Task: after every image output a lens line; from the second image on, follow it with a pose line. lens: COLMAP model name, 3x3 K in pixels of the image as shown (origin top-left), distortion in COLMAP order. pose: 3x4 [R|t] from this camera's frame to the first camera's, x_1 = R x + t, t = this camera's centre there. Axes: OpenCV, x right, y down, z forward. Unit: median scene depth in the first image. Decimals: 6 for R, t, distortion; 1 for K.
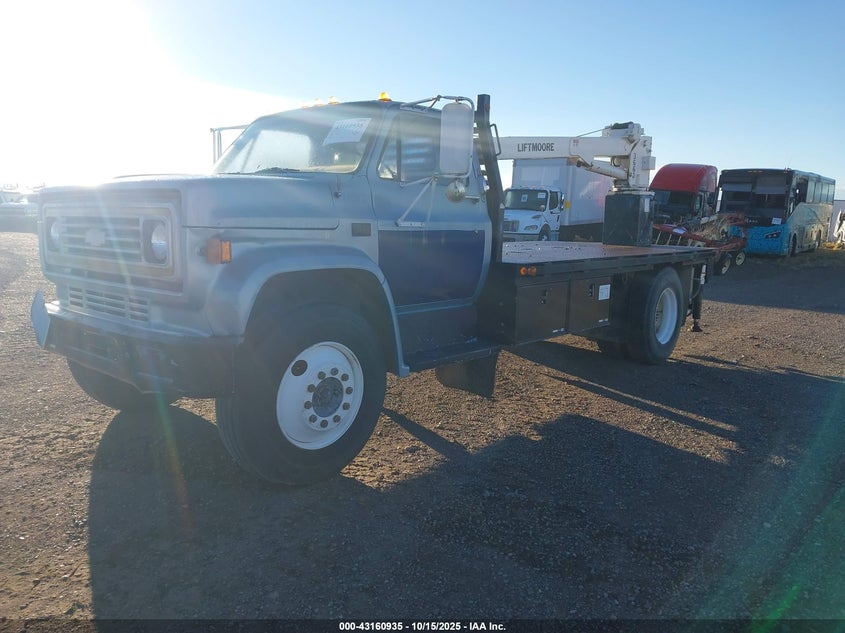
lens RADIAL K [[679.0, 0, 422.5], [0, 679.0, 316.5], [0, 0, 1]] dist [0.010307, -0.008339]
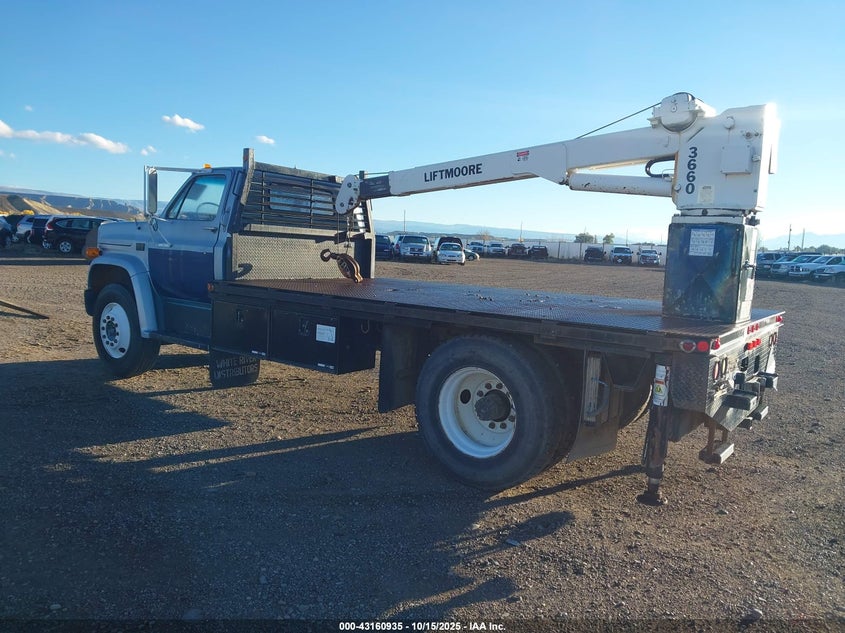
lens RADIAL K [[679.0, 0, 422.5], [0, 679.0, 316.5], [0, 0, 1]] dist [0.010307, -0.008339]
pose [[0.042548, 0.084524, -0.995513, 1.328397], [-0.195364, 0.977884, 0.074677, -0.169249], [0.979807, 0.191310, 0.058120, 1.233229]]
